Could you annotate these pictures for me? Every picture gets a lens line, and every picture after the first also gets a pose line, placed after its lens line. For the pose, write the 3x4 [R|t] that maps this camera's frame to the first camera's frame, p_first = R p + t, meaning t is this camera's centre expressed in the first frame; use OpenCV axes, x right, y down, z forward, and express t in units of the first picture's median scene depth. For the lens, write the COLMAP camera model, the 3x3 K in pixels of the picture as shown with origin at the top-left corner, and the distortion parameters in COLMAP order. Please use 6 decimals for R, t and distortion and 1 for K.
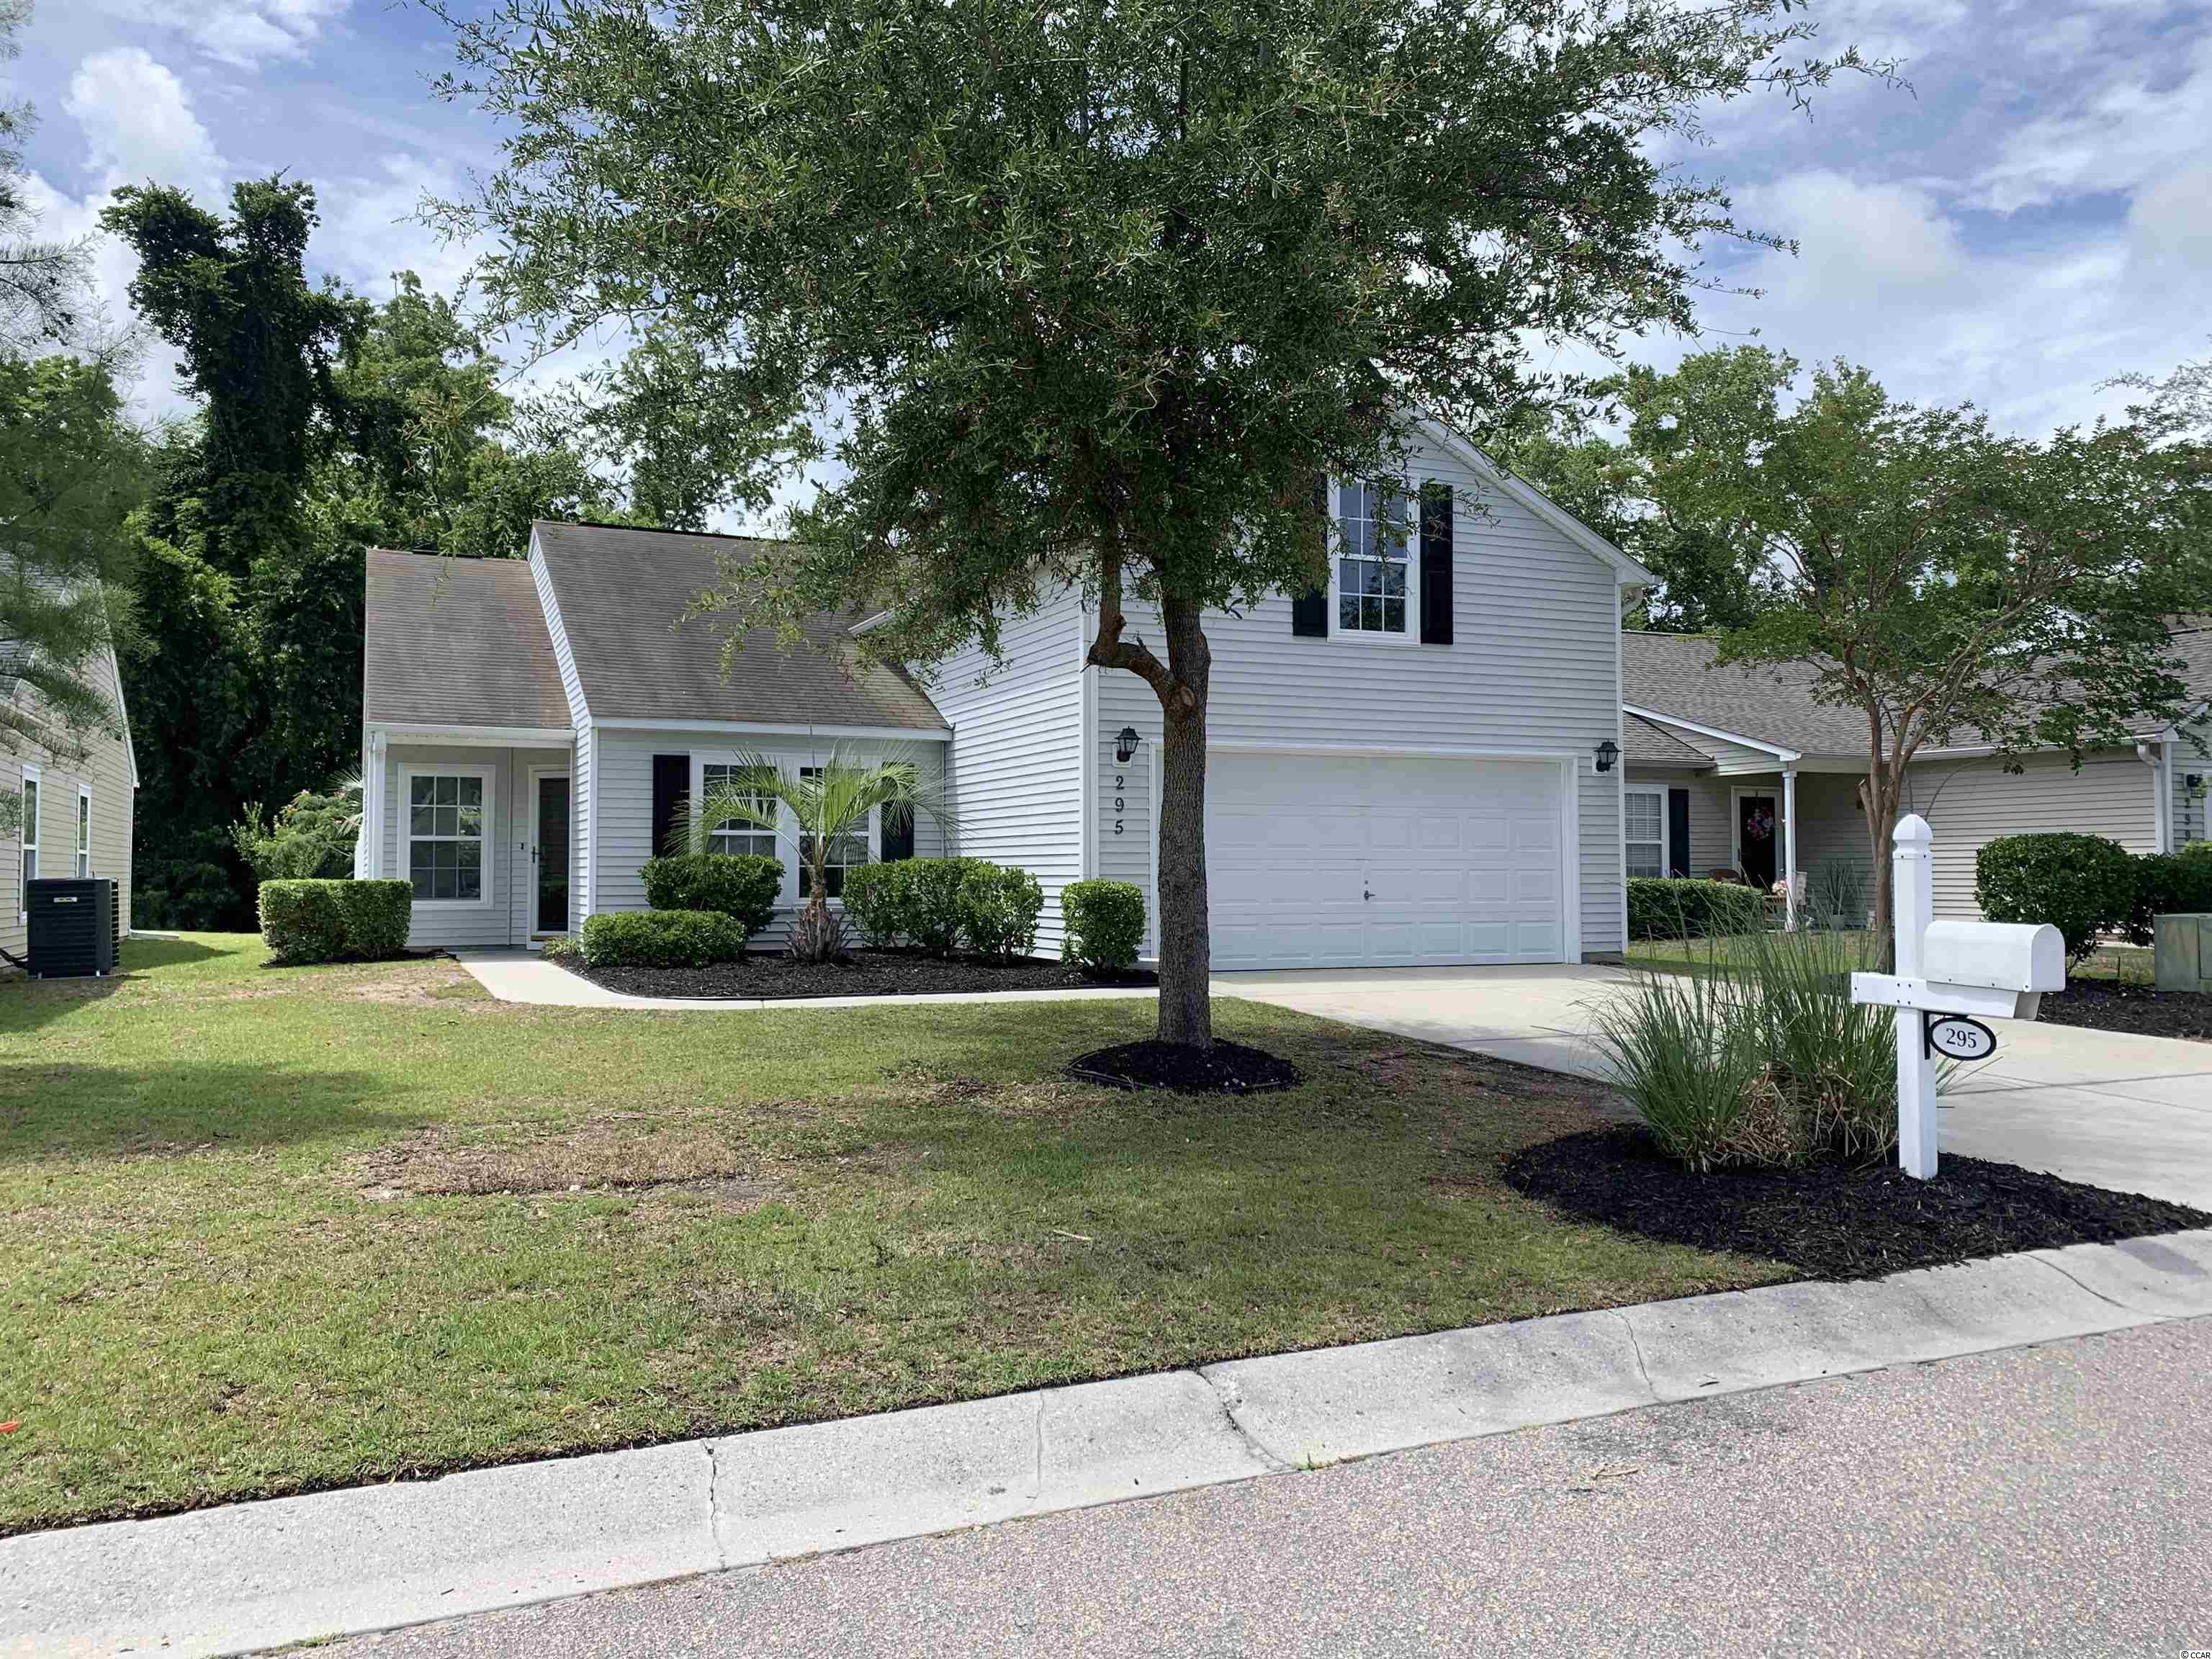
lens RADIAL K [[1686.6, 0, 1112.8], [0, 1686.6, 817.8], [0, 0, 1]] dist [0.039917, -0.034047]
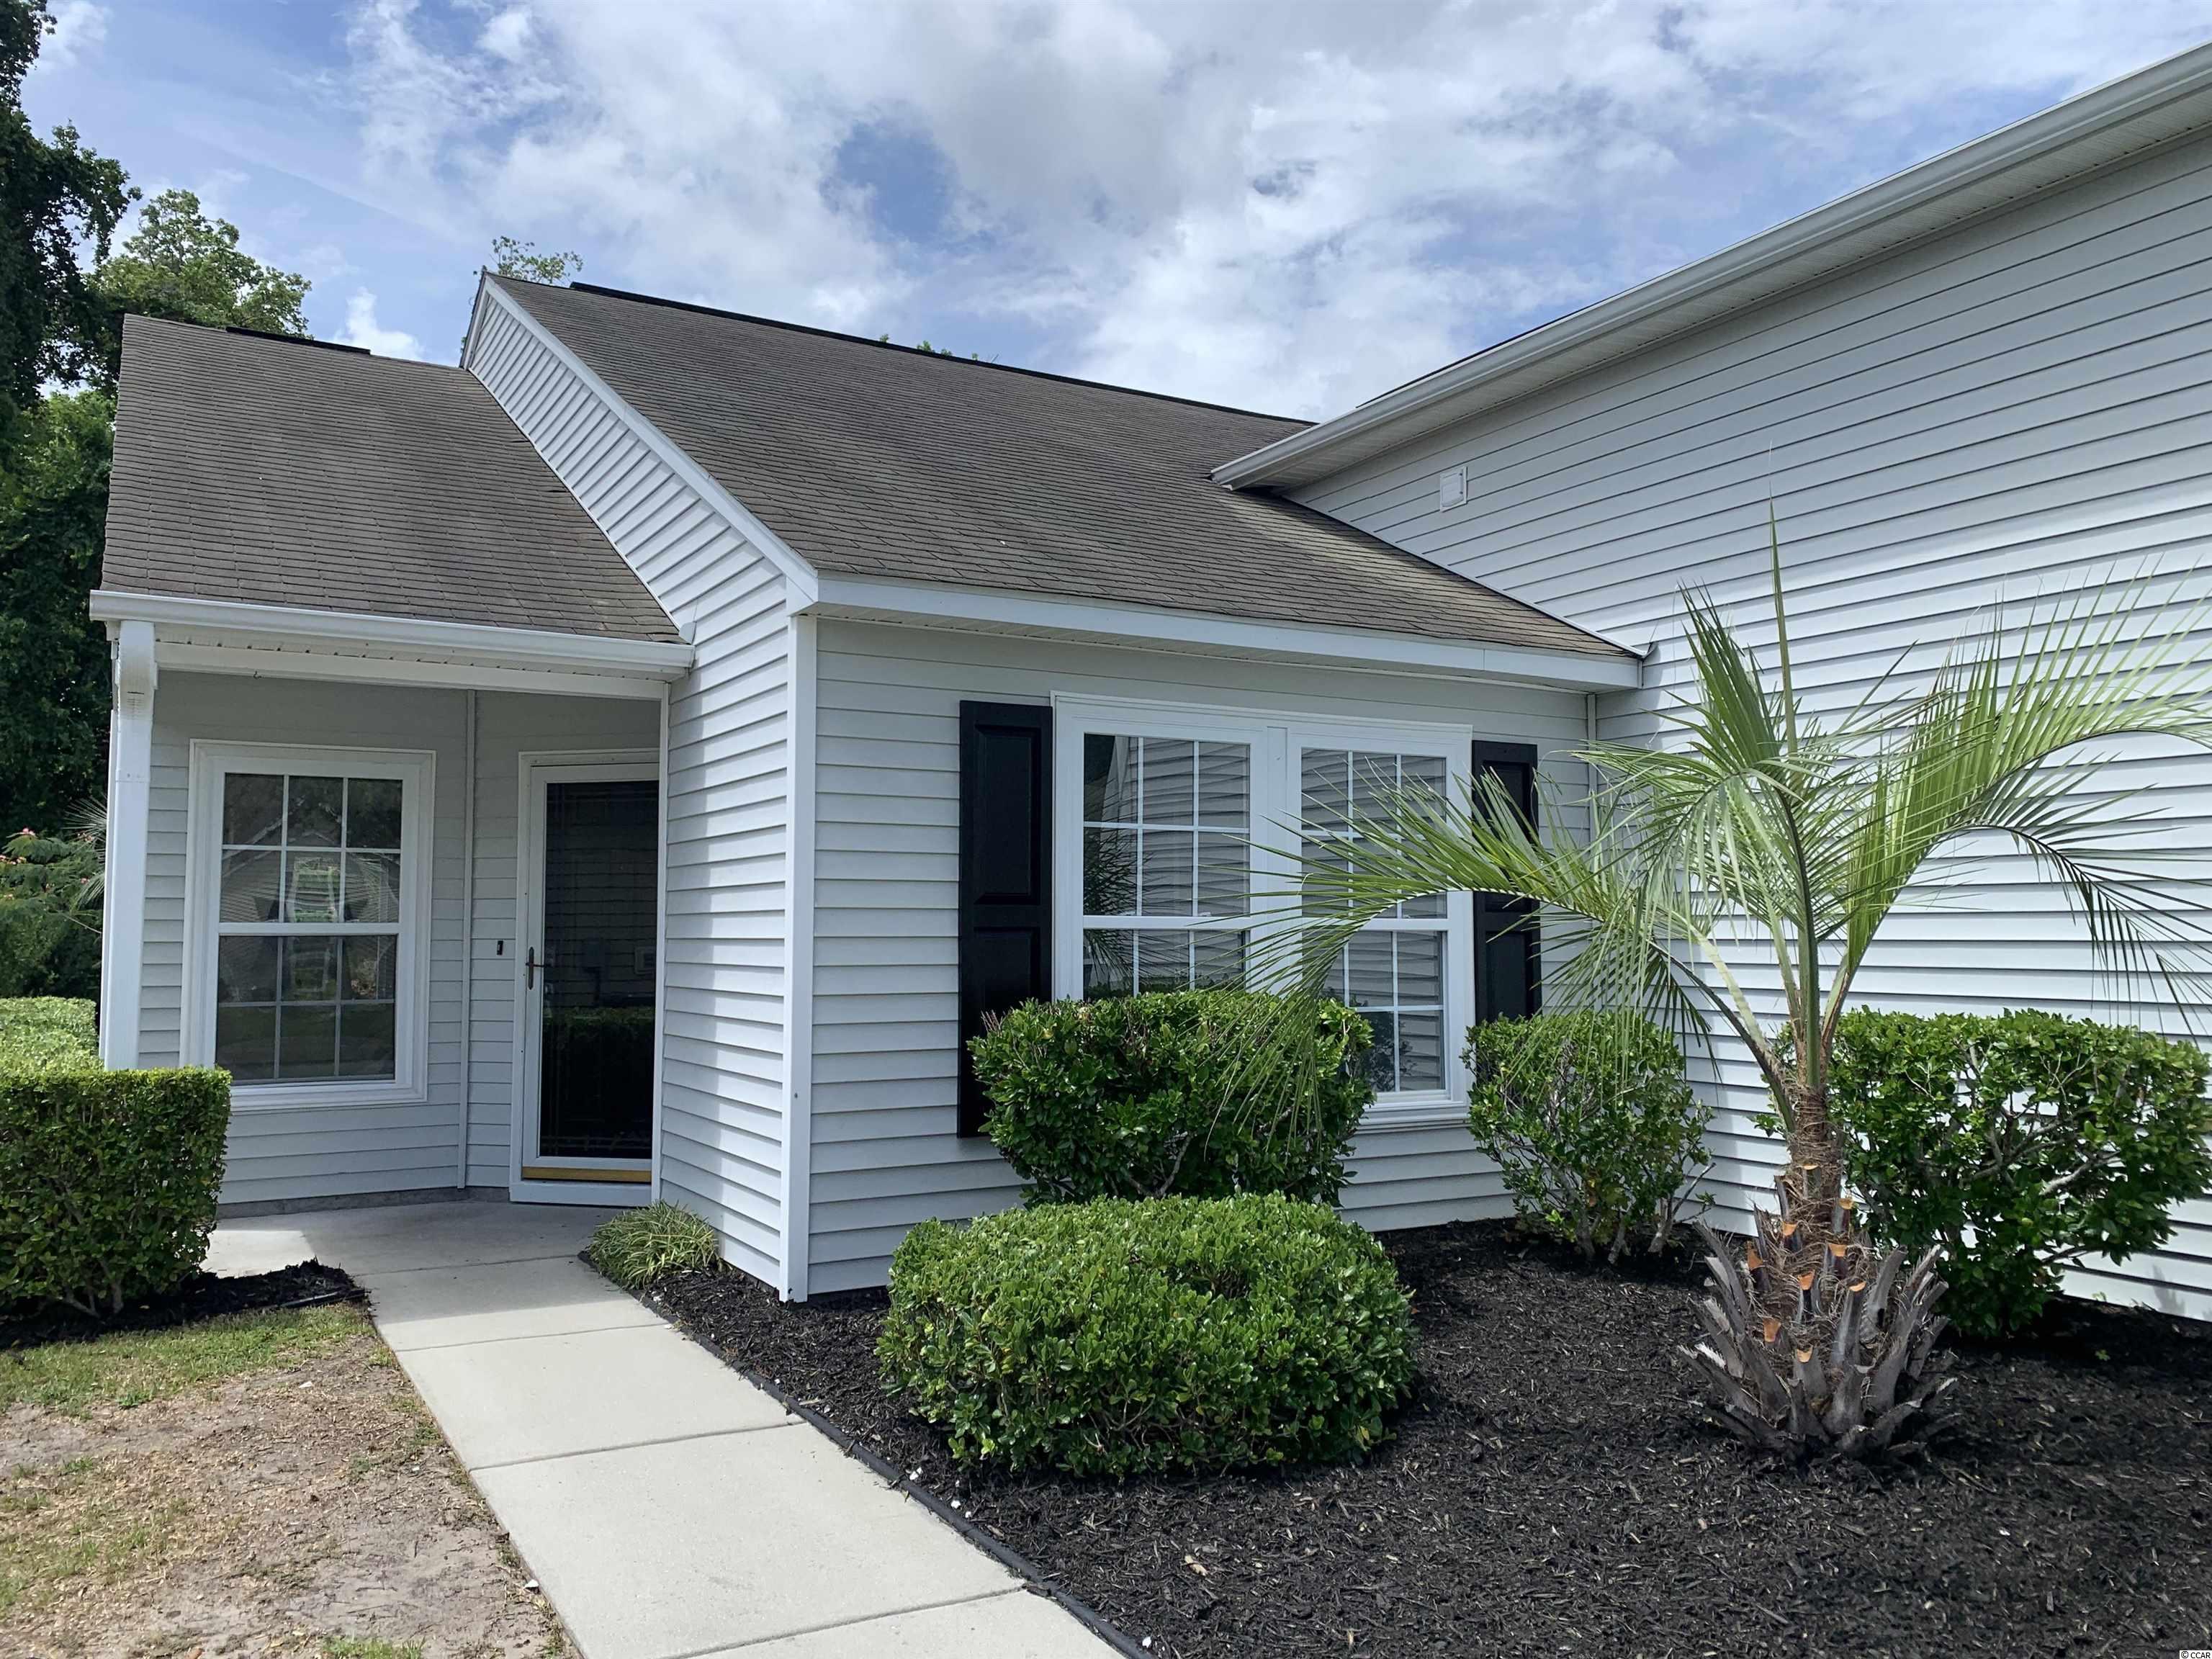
lens RADIAL K [[1686.6, 0, 1096.6], [0, 1686.6, 837.2], [0, 0, 1]] dist [0.039917, -0.034047]
pose [[0.994801, -0.003155, 0.101789, -0.259427], [0.004917, 0.999842, -0.017064, -0.002843], [-0.101719, 0.017476, 0.994660, 0.606144]]
